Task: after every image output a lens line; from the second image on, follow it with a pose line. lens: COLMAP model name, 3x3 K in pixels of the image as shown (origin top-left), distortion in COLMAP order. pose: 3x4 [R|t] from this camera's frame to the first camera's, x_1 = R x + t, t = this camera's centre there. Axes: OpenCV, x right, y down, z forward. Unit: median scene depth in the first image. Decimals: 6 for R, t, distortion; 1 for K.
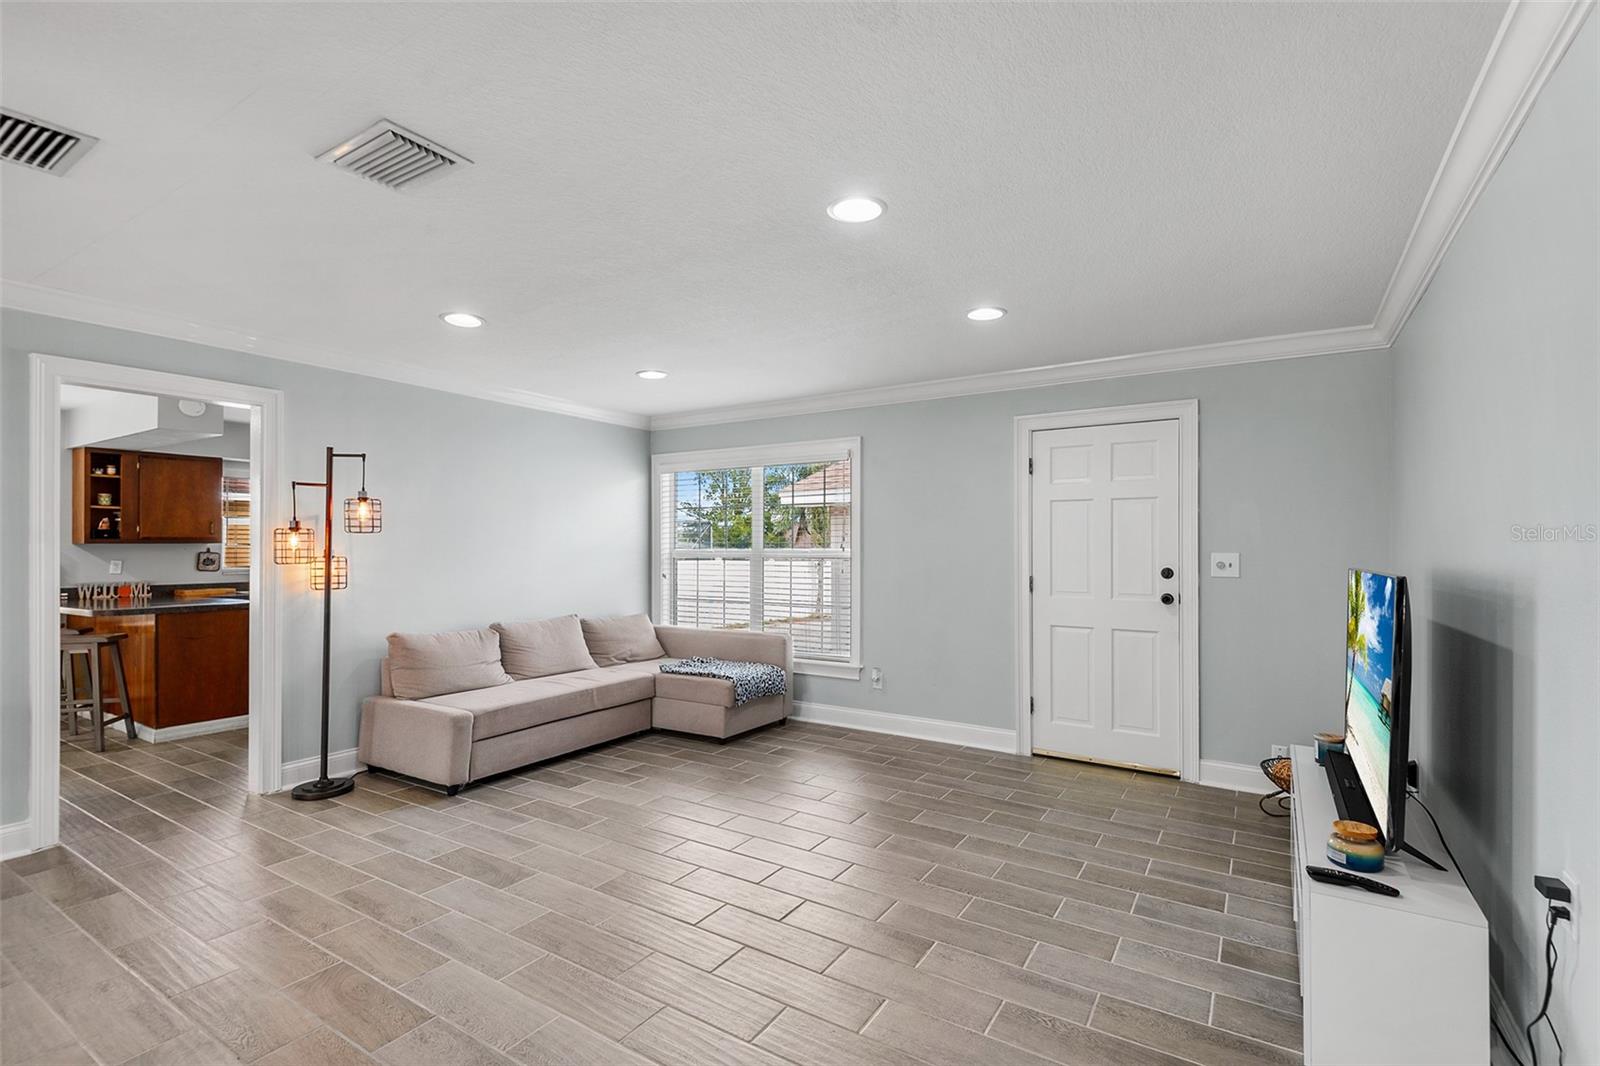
lens RADIAL K [[731.2, 0, 801.9], [0, 731.2, 541.5], [0, 0, 1]] dist [0.028633, -0.016180]
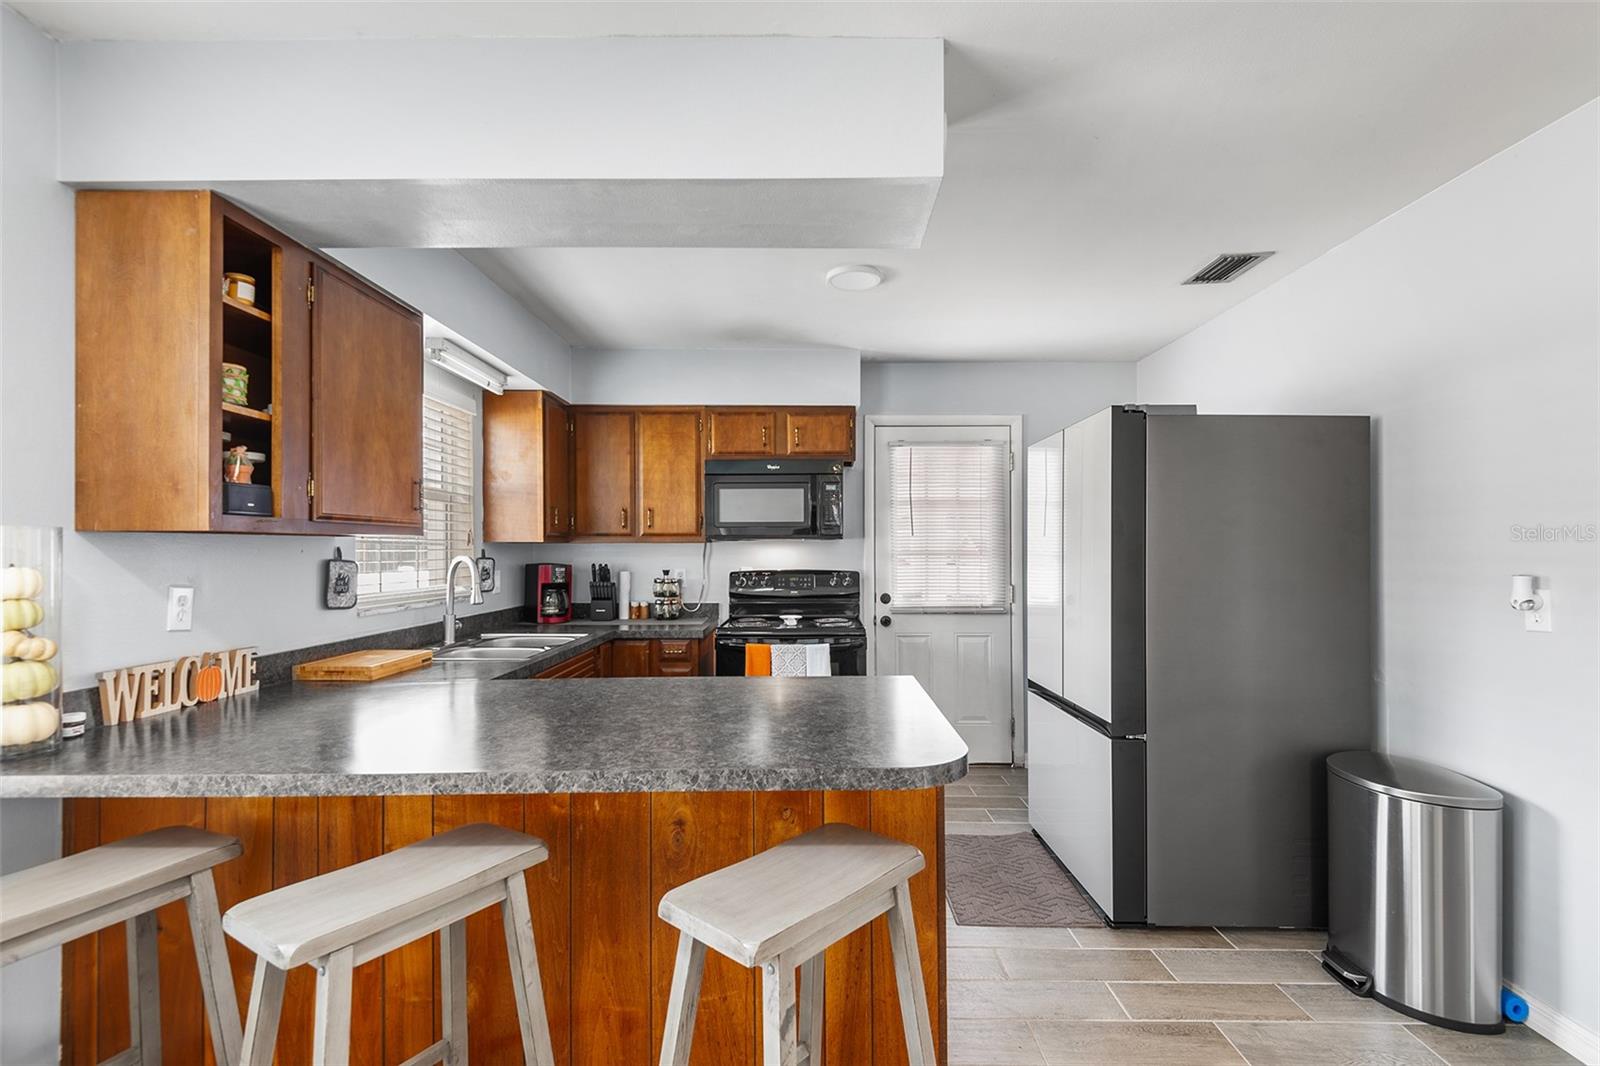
lens RADIAL K [[731.2, 0, 800.5], [0, 731.2, 543.8], [0, 0, 1]] dist [0.028633, -0.016180]
pose [[0.852322, -0.001709, 0.523014, -1.276135], [0.007843, 0.999924, -0.009514, 0.018869], [-0.522958, 0.012211, 0.852271, 0.882128]]
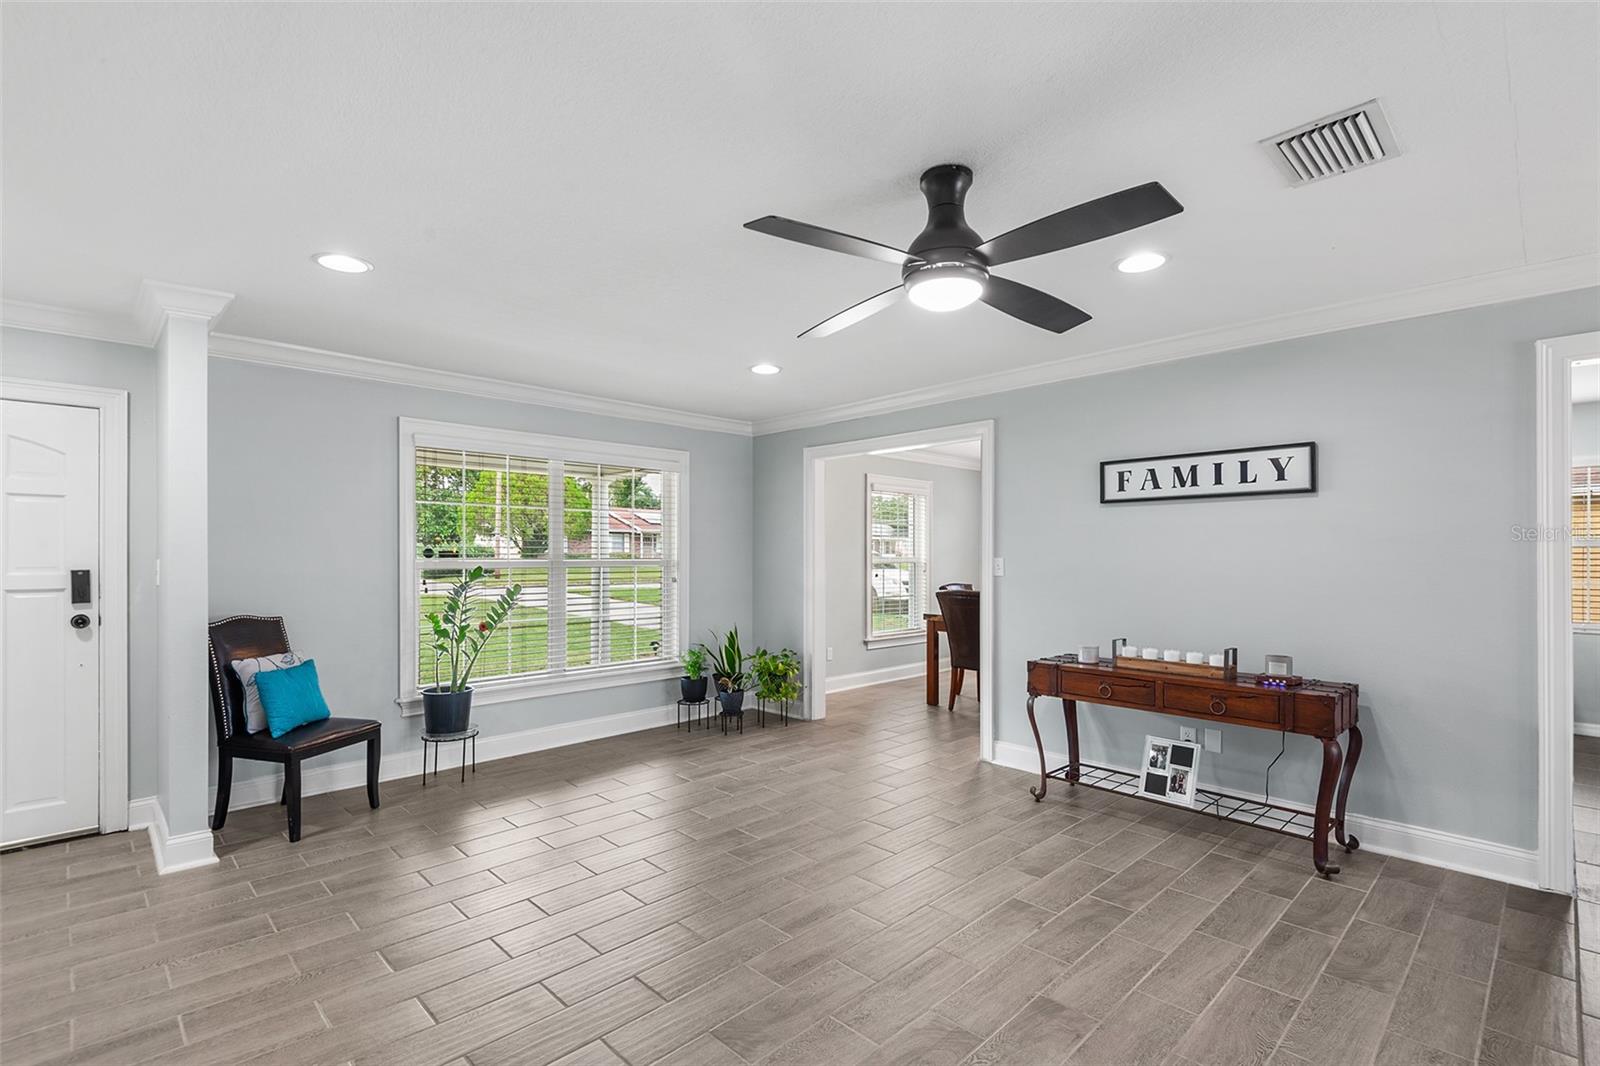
lens RADIAL K [[731.2, 0, 798.4], [0, 731.2, 556.0], [0, 0, 1]] dist [0.028633, -0.016180]
pose [[-0.231873, 0.003292, -0.972740, 0.041801], [0.006897, 0.999975, 0.001740, 0.001729], [0.972722, -0.006306, -0.231890, 0.245171]]
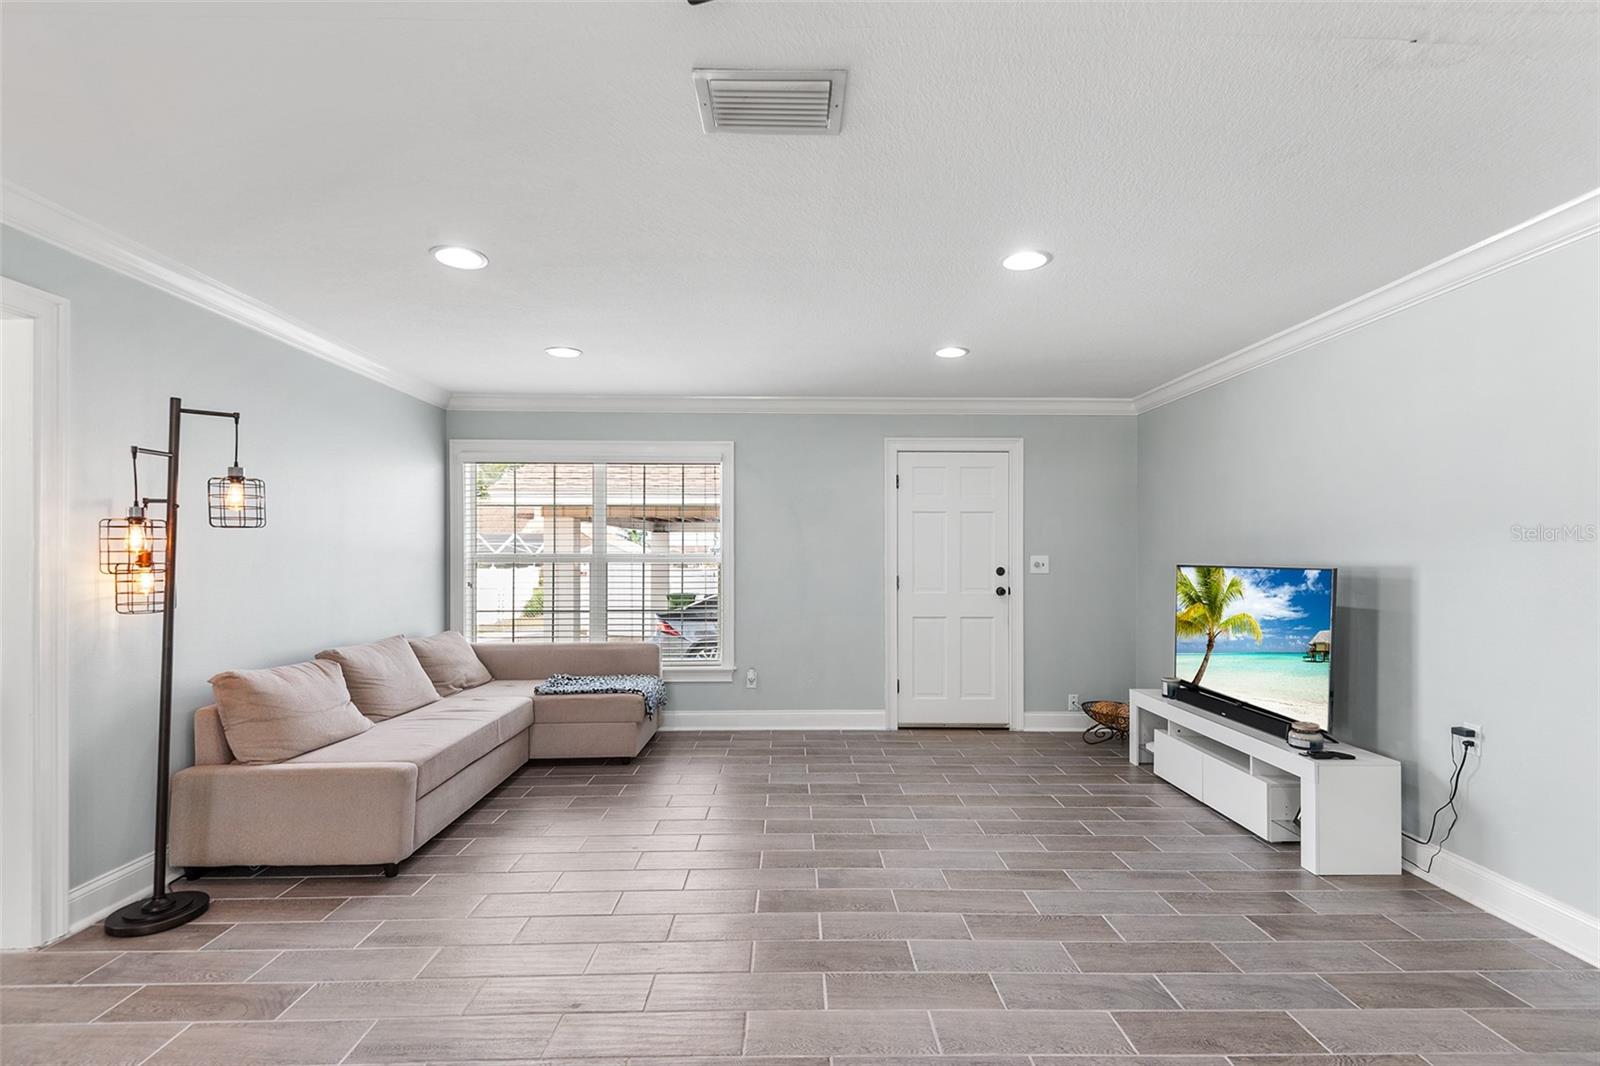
lens RADIAL K [[731.2, 0, 801.5], [0, 731.2, 550.5], [0, 0, 1]] dist [0.028633, -0.016180]
pose [[0.835022, 0.002669, 0.550210, -0.479692], [-0.005192, 0.999982, 0.003029, 0.004251], [-0.550192, -0.005385, 0.835021, 0.118905]]
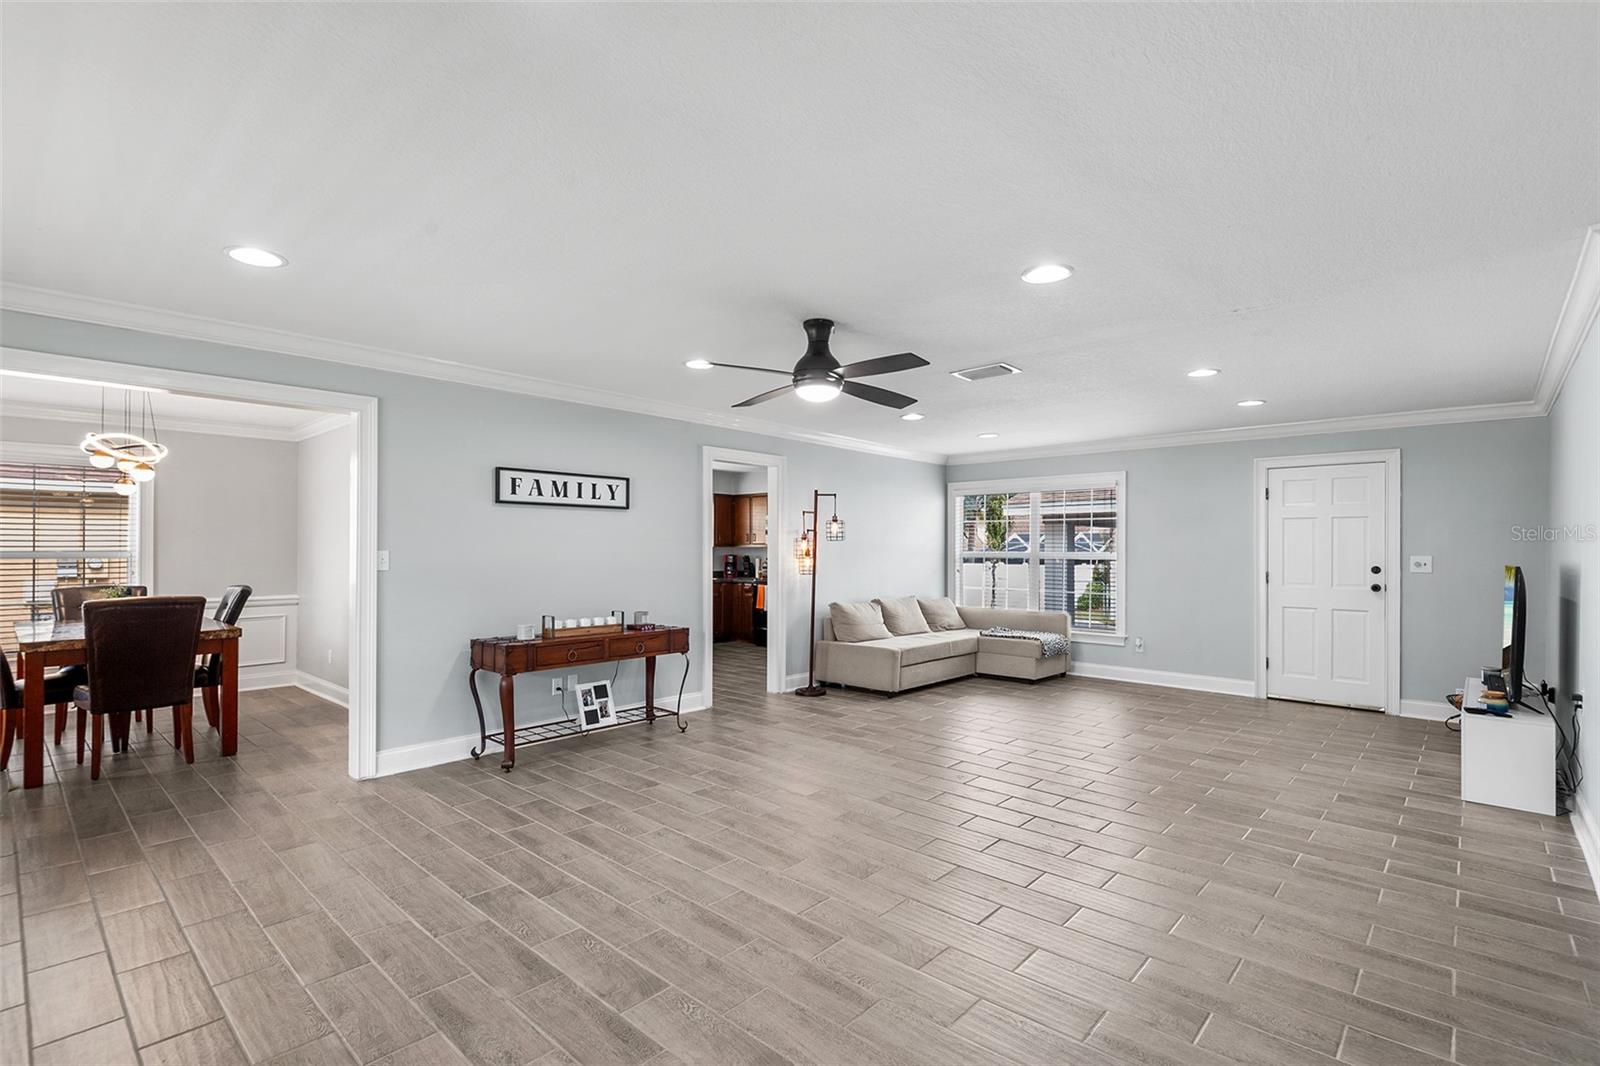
lens RADIAL K [[731.2, 0, 806.6], [0, 731.2, 546.0], [0, 0, 1]] dist [0.028633, -0.016180]
pose [[0.985151, 0.003987, -0.171642, -0.334710], [-0.003790, 0.999992, 0.001475, -0.001426], [0.171647, -0.000802, 0.985158, -0.584621]]
